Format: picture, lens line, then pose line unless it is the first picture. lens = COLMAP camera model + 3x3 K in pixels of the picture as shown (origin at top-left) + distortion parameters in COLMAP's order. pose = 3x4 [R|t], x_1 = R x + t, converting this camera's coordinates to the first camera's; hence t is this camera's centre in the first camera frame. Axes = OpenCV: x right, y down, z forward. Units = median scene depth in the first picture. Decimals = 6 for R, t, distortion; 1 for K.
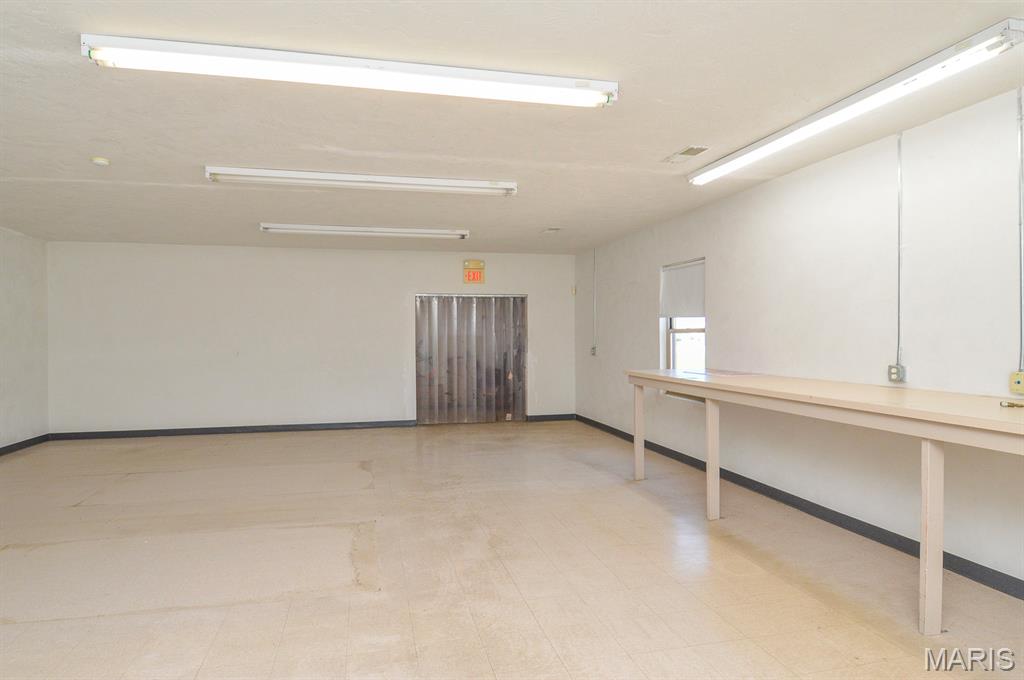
lens RADIAL K [[566.9, 0, 510.8], [0, 566.9, 338.9], [0, 0, 1]] dist [-0.038608, -0.003639]
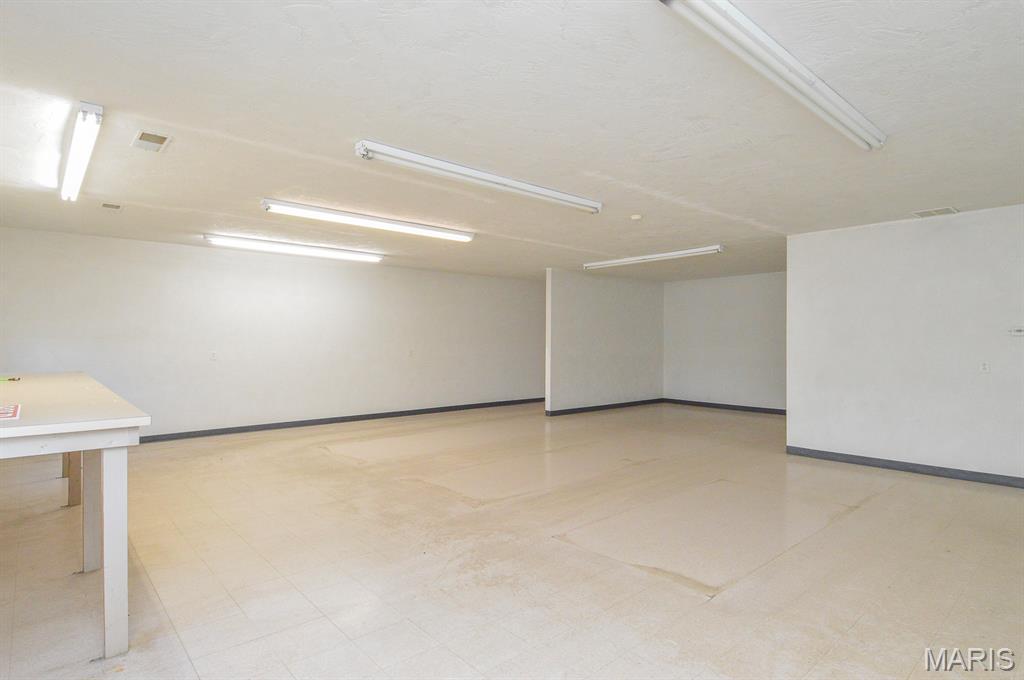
lens RADIAL K [[566.9, 0, 510.8], [0, 566.9, 335.0], [0, 0, 1]] dist [-0.038608, -0.003639]
pose [[-0.889662, 0.012006, -0.456461, 0.196172], [-0.000335, 0.999637, 0.026945, -0.043340], [0.456619, 0.024125, -0.889335, 2.008293]]
